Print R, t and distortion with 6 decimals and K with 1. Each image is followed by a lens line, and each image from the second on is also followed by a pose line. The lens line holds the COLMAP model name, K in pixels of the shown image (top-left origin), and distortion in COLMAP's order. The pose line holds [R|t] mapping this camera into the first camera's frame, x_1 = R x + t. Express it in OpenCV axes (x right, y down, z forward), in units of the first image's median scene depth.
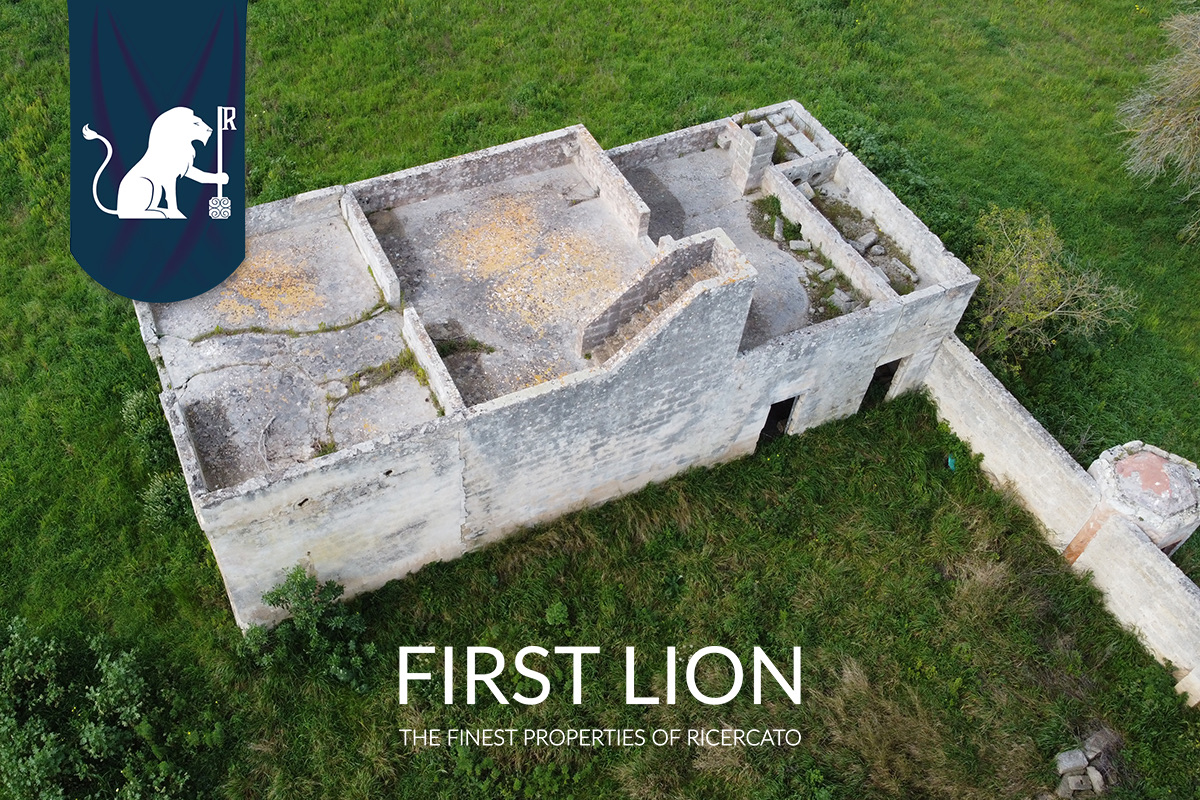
lens RADIAL K [[1077.4, 0, 484.9], [0, 1077.4, 381.8], [0, 0, 1]] dist [-0.000193, -0.014058]
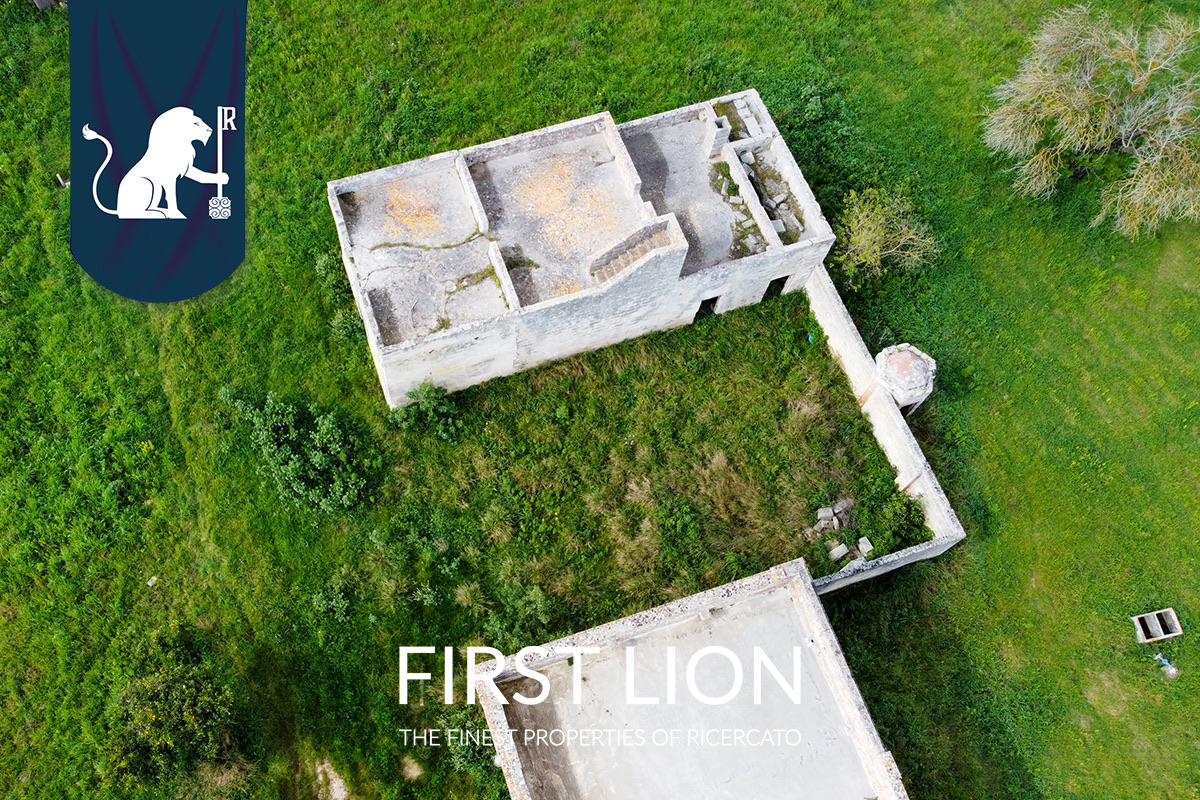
lens RADIAL K [[1077.4, 0, 484.9], [0, 1077.4, 381.8], [0, 0, 1]] dist [-0.000193, -0.014058]
pose [[0.995992, 0.080294, -0.039411, 0.003579], [-0.066670, 0.960177, 0.271321, -0.306510], [0.059627, -0.267606, 0.961682, -0.713615]]
